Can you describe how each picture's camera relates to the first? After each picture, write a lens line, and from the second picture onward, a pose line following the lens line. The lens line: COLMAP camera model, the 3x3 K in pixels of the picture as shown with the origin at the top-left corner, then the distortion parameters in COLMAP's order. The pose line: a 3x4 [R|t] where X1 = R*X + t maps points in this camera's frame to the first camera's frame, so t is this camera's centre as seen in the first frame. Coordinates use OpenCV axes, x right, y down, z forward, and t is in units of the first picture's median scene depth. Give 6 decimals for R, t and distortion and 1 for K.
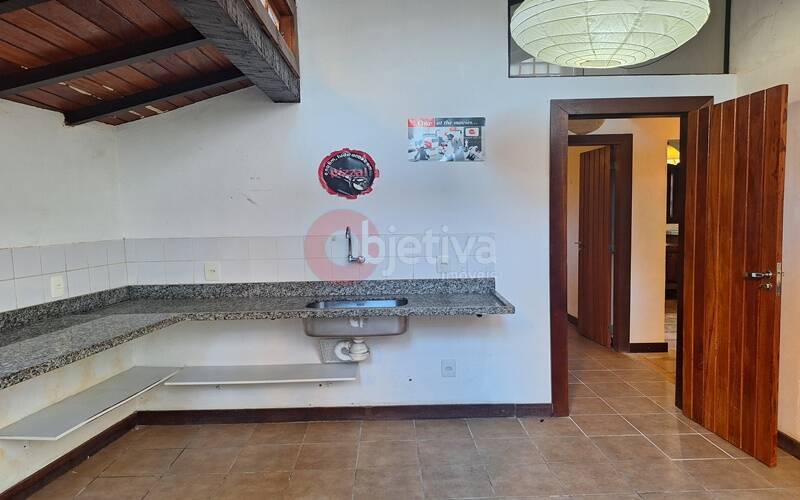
lens RADIAL K [[559.1, 0, 380.8], [0, 559.1, 249.2], [0, 0, 1]] dist [0.038972, -0.008351]
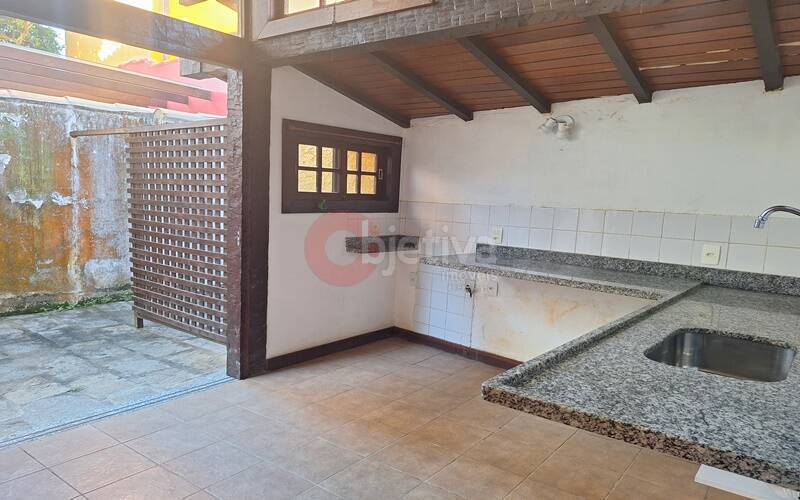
lens RADIAL K [[559.1, 0, 380.8], [0, 559.1, 249.2], [0, 0, 1]] dist [0.038972, -0.008351]
pose [[-0.619637, 0.084201, -0.780359, 0.602191], [-0.083001, 0.981625, 0.171824, -0.070399], [0.780488, 0.171239, -0.601262, 1.113637]]
